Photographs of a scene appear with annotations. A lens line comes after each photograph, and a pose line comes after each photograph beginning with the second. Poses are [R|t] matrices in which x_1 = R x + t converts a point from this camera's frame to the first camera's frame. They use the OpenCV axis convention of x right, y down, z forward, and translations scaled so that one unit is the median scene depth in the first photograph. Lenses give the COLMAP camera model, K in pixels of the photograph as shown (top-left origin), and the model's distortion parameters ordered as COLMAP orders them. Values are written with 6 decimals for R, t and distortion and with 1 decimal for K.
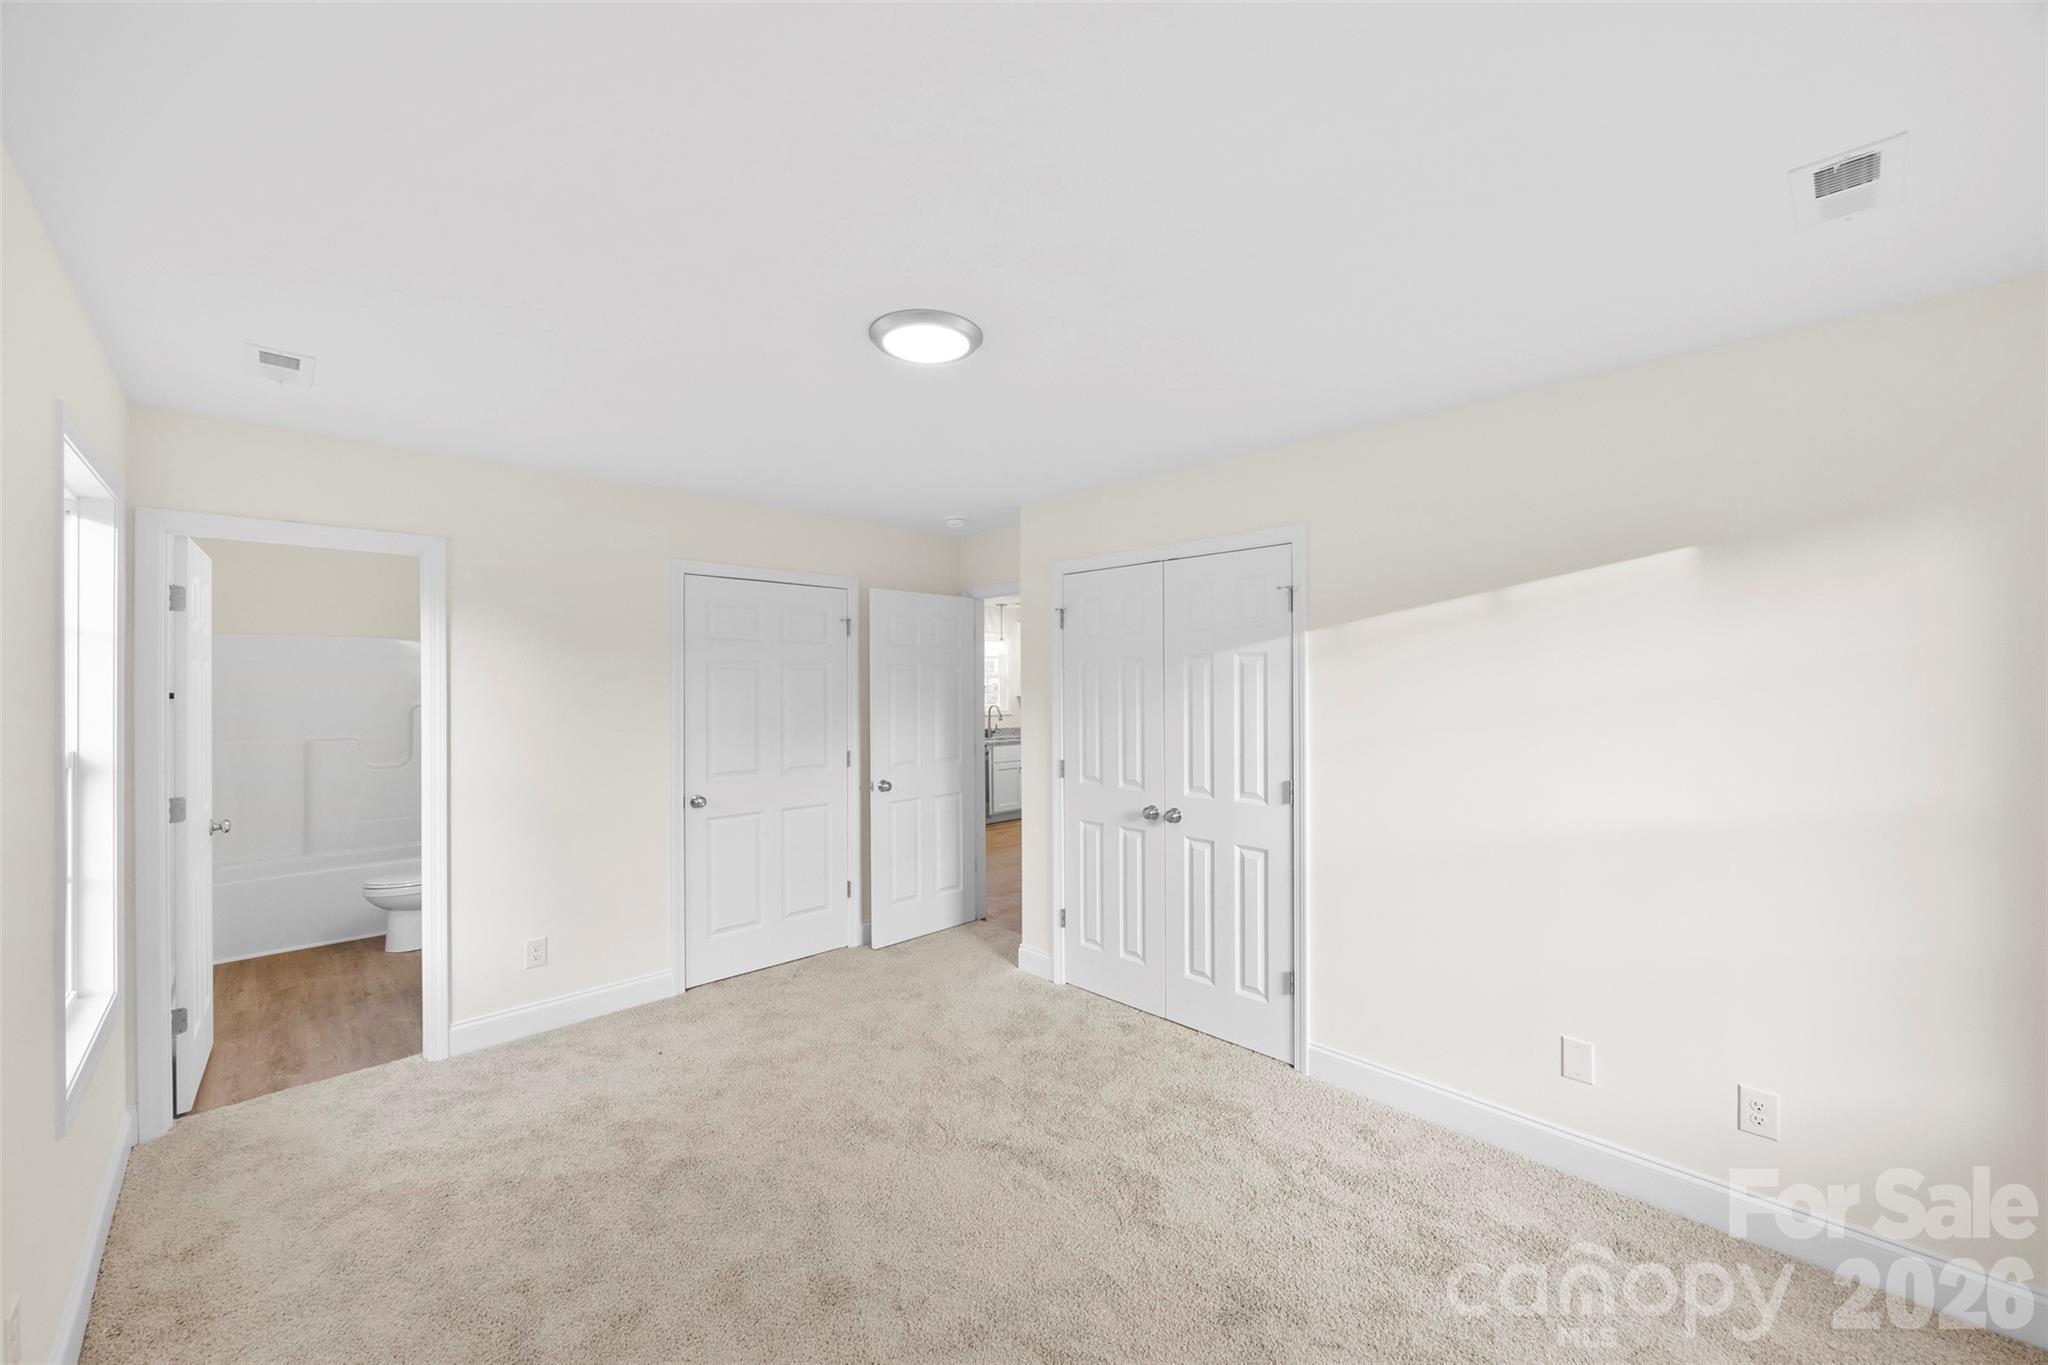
lens RADIAL K [[790.6, 0, 1033.8], [0, 790.6, 679.0], [0, 0, 1]] dist [-0.000253, 0.000000]
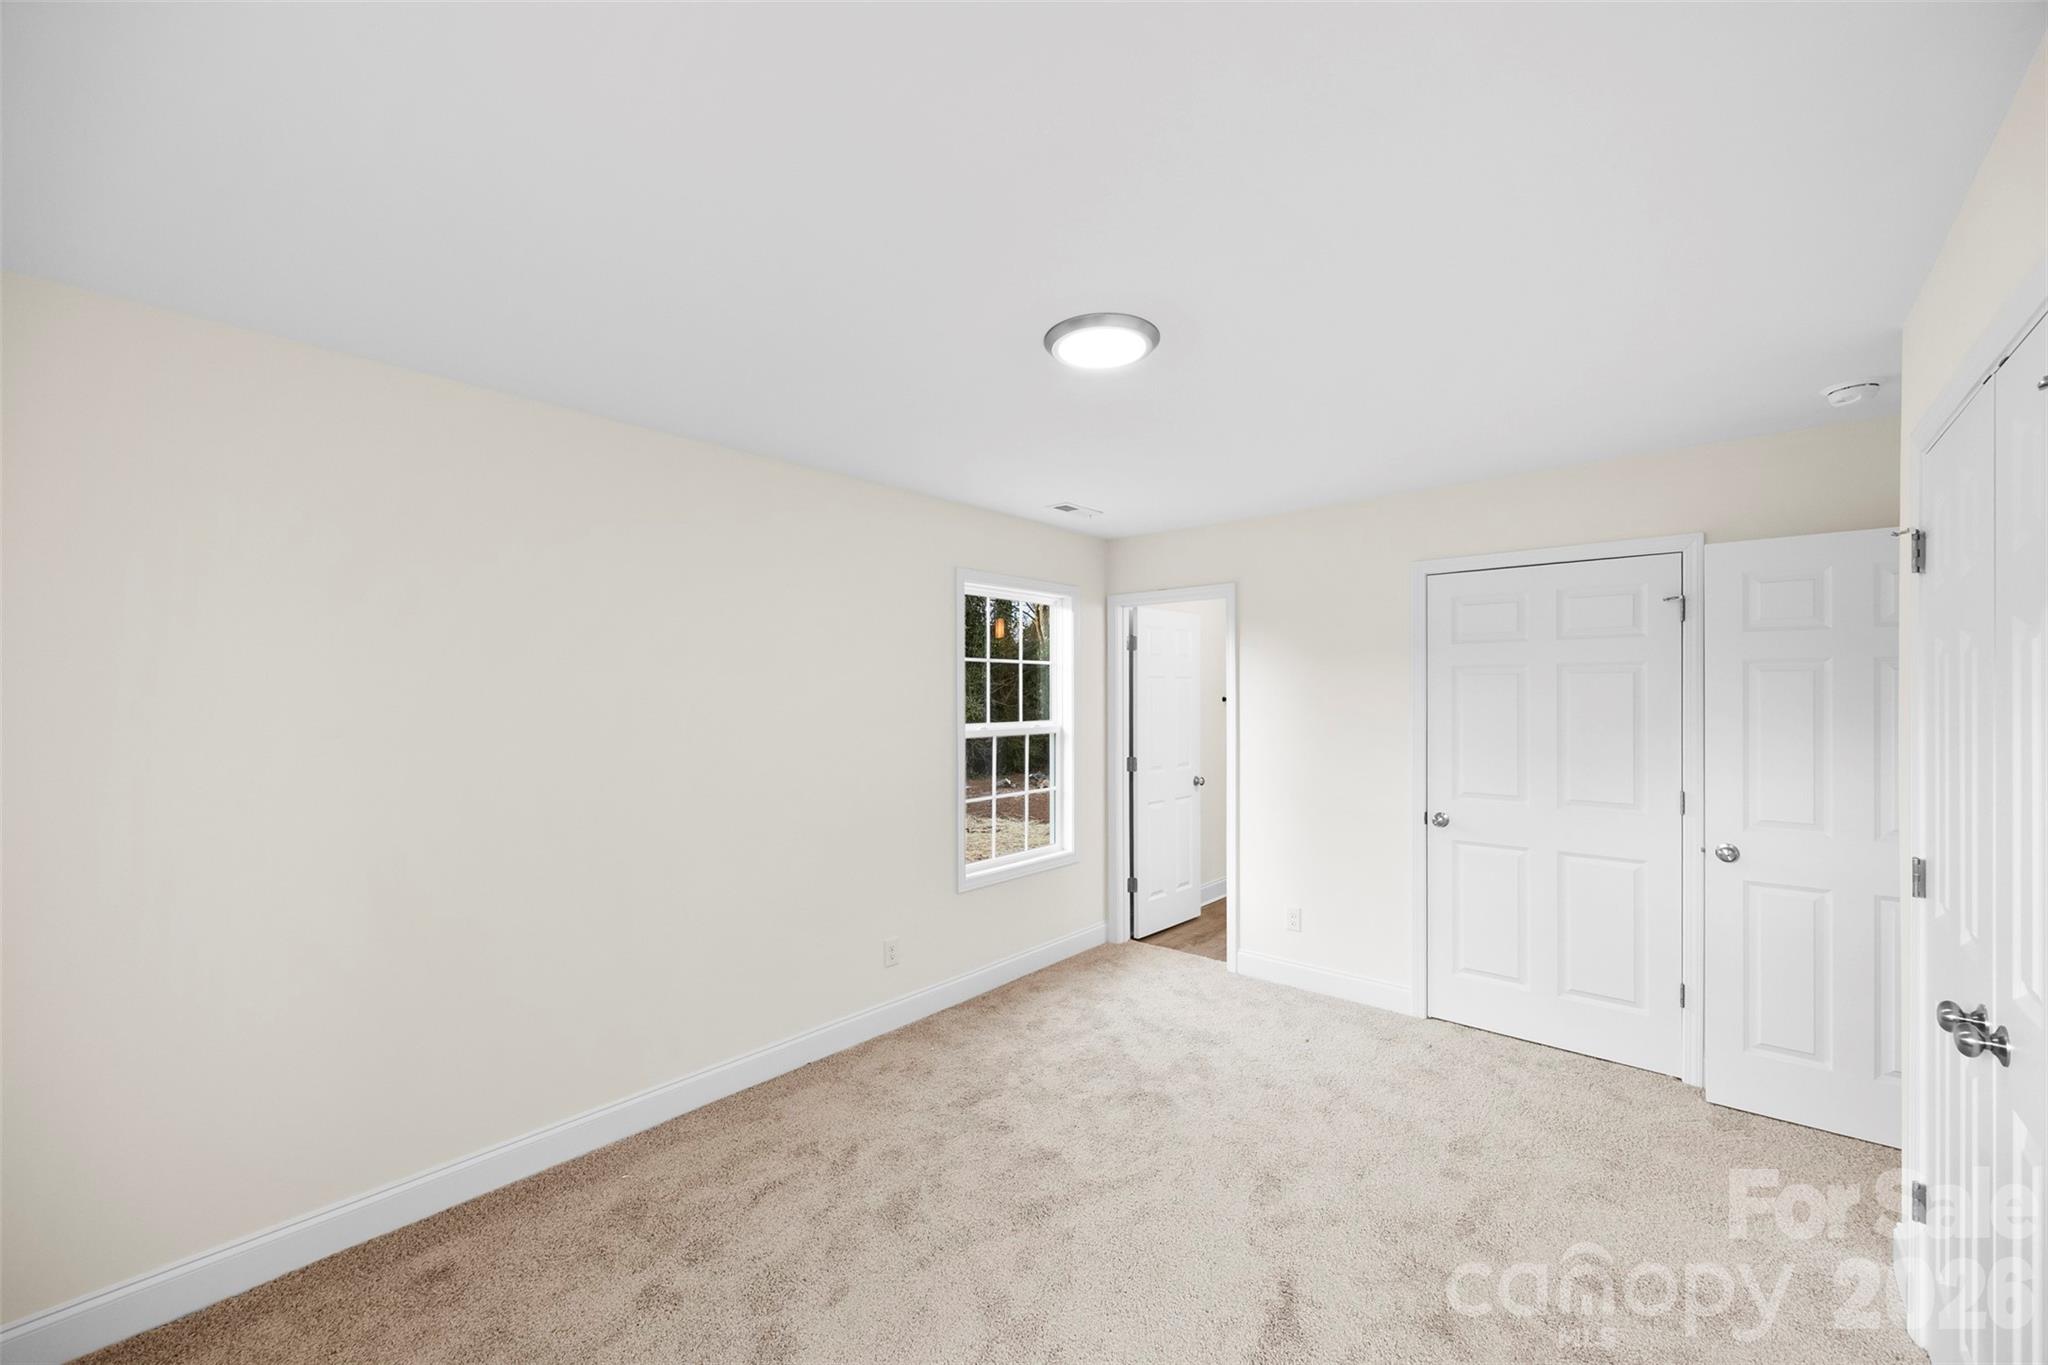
lens RADIAL K [[790.6, 0, 1033.4], [0, 790.6, 692.9], [0, 0, 1]] dist [-0.000253, 0.000000]
pose [[0.080589, 0.003811, -0.996740, 0.549228], [0.006500, 0.999969, 0.004349, 0.000106], [0.996726, -0.006829, 0.080562, 0.546931]]
